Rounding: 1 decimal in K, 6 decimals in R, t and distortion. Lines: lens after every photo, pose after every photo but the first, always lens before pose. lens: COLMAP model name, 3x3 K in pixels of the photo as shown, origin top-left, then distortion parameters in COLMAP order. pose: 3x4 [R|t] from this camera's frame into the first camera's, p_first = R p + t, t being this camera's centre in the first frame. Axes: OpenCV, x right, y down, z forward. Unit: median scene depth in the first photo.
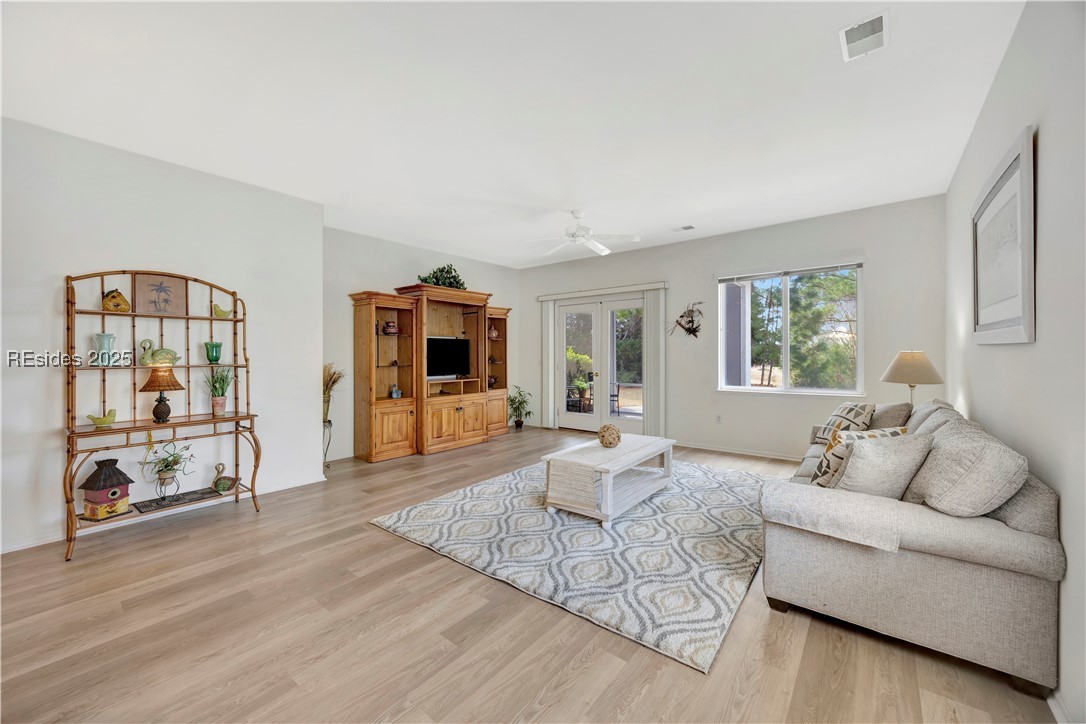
lens RADIAL K [[415.0, 0, 546.9], [0, 415.0, 358.7], [0, 0, 1]] dist [-0.001175, -0.000173]
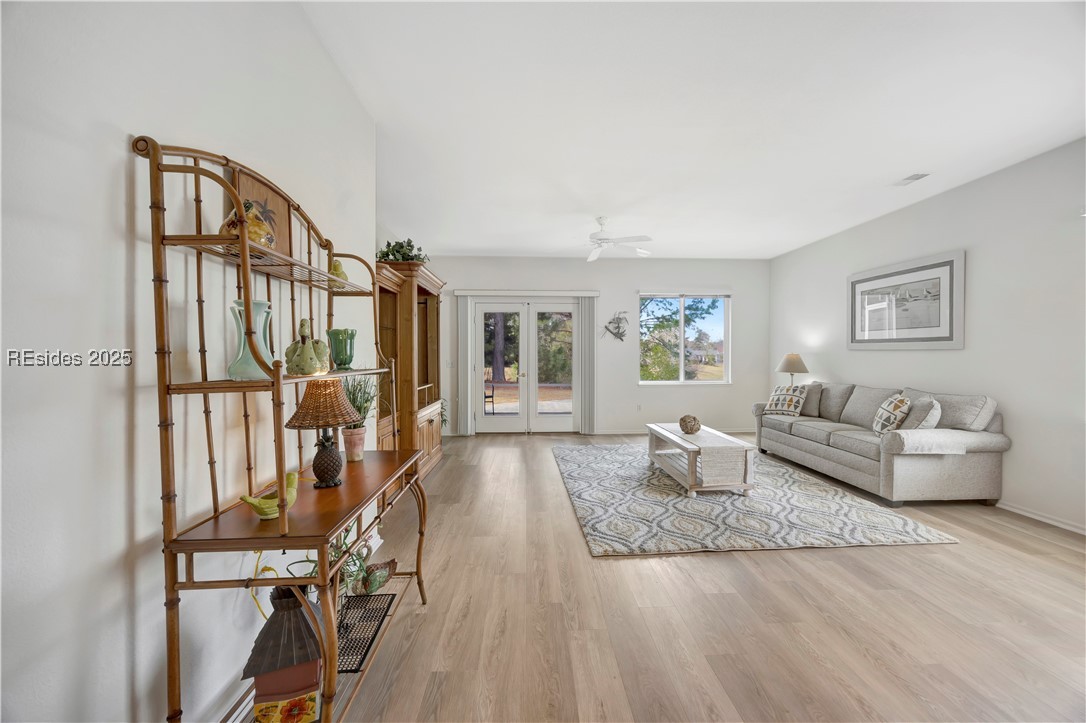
lens RADIAL K [[415.0, 0, 546.9], [0, 415.0, 358.2], [0, 0, 1]] dist [-0.001175, -0.000173]
pose [[0.749628, -0.002136, 0.661856, -0.973398], [0.005112, 0.999984, -0.002563, 0.000275], [-0.661839, 0.005305, 0.749627, 0.408405]]
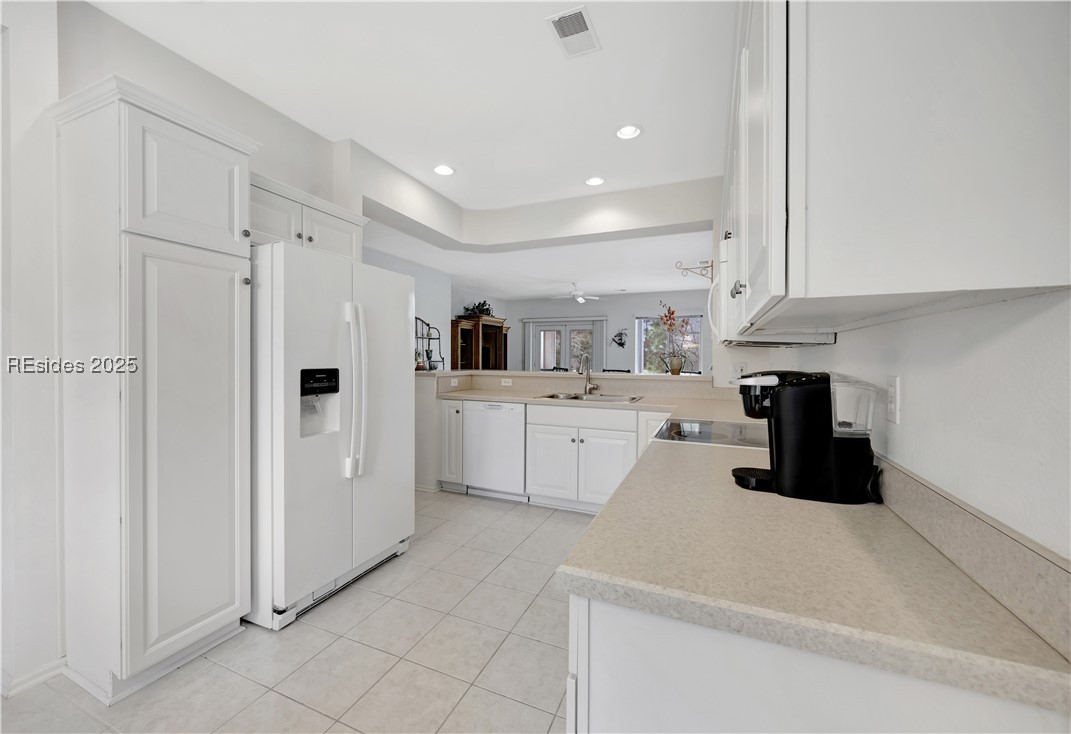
lens RADIAL K [[433.4, 0, 518.5], [0, 433.4, 357.2], [0, 0, 1]] dist [0.000306, 0.000092]
pose [[0.968937, 0.008239, 0.247171, -0.913498], [-0.006089, 0.999937, -0.009458, 0.015532], [-0.247234, 0.007659, 0.968926, -1.194937]]
